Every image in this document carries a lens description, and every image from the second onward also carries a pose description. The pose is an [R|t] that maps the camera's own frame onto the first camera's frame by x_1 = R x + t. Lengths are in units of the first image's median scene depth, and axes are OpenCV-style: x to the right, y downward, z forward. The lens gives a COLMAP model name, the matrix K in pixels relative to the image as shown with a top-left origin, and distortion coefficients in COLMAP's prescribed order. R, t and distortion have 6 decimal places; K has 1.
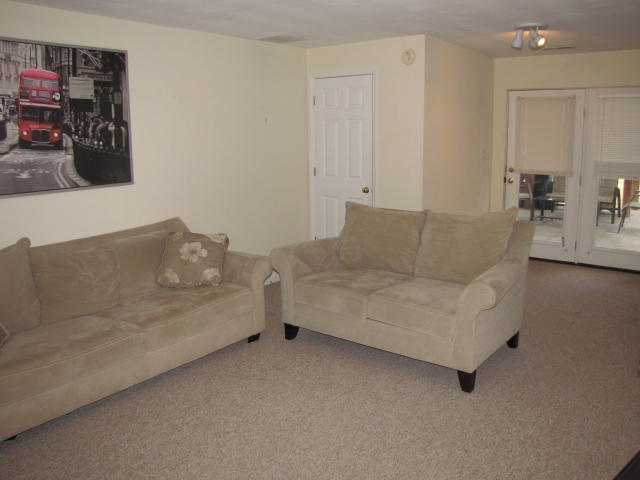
lens RADIAL K [[539.0, 0, 323.1], [0, 539.0, 231.6], [0, 0, 1]] dist [-0.192464, 0.170757]
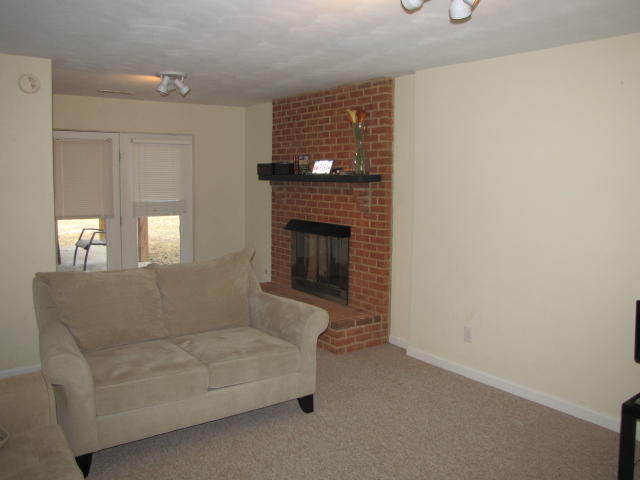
lens RADIAL K [[539.0, 0, 323.1], [0, 539.0, 231.6], [0, 0, 1]] dist [-0.192464, 0.170757]
pose [[0.271701, -0.092602, 0.957916, -0.482383], [0.165313, 0.985056, 0.048337, -0.074865], [-0.948077, 0.145223, 0.282949, 0.395531]]
